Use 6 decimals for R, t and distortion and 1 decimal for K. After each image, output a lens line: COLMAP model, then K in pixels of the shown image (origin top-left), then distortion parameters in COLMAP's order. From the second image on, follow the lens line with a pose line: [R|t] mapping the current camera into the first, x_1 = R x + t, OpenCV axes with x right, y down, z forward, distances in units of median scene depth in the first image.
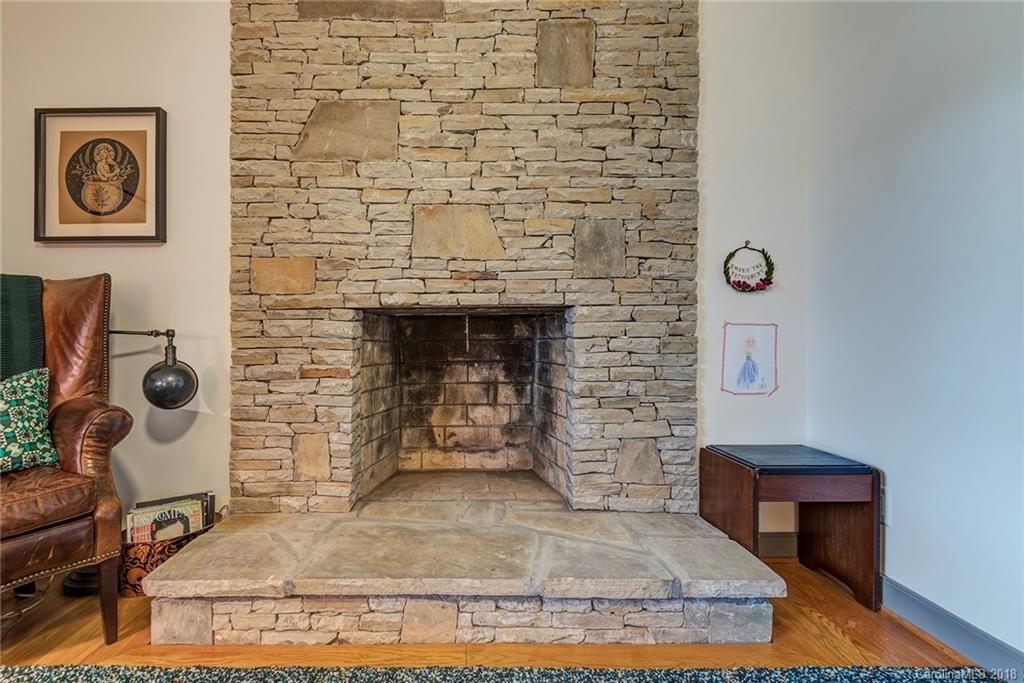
lens RADIAL K [[629.4, 0, 512.4], [0, 629.4, 308.9], [0, 0, 1]] dist [0.040973, -0.062037]
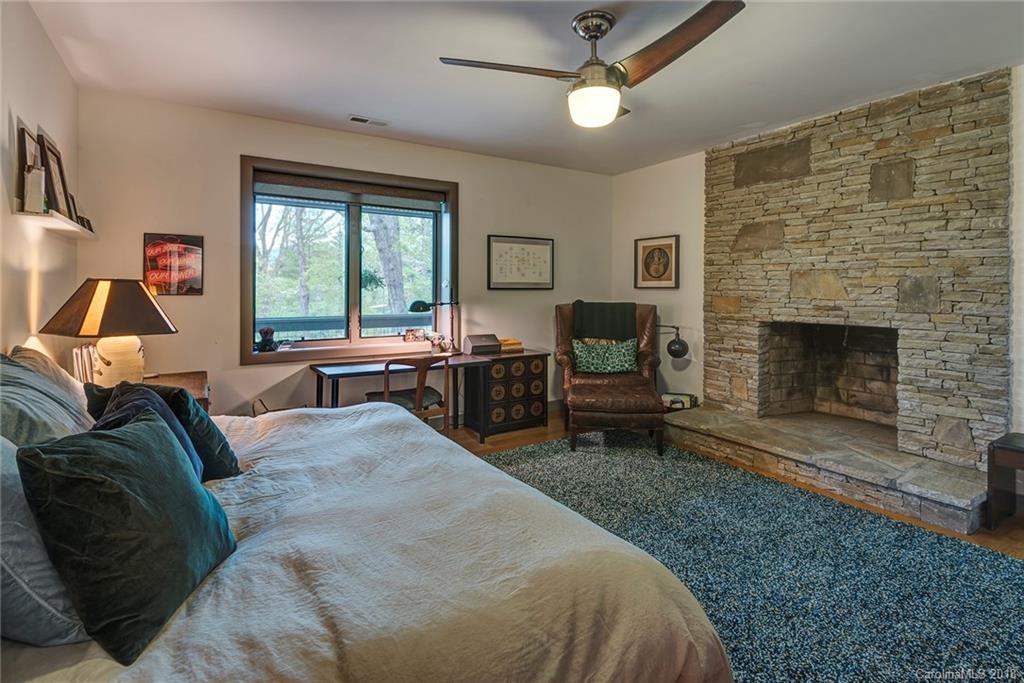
lens RADIAL K [[476.2, 0, 514.6], [0, 476.2, 290.9], [0, 0, 1]] dist [0.025909, -0.017121]
pose [[0.616782, 0.025500, -0.786721, 0.486272], [-0.002154, 0.999526, 0.030709, -0.146339], [0.787131, -0.017247, 0.616544, -0.601305]]
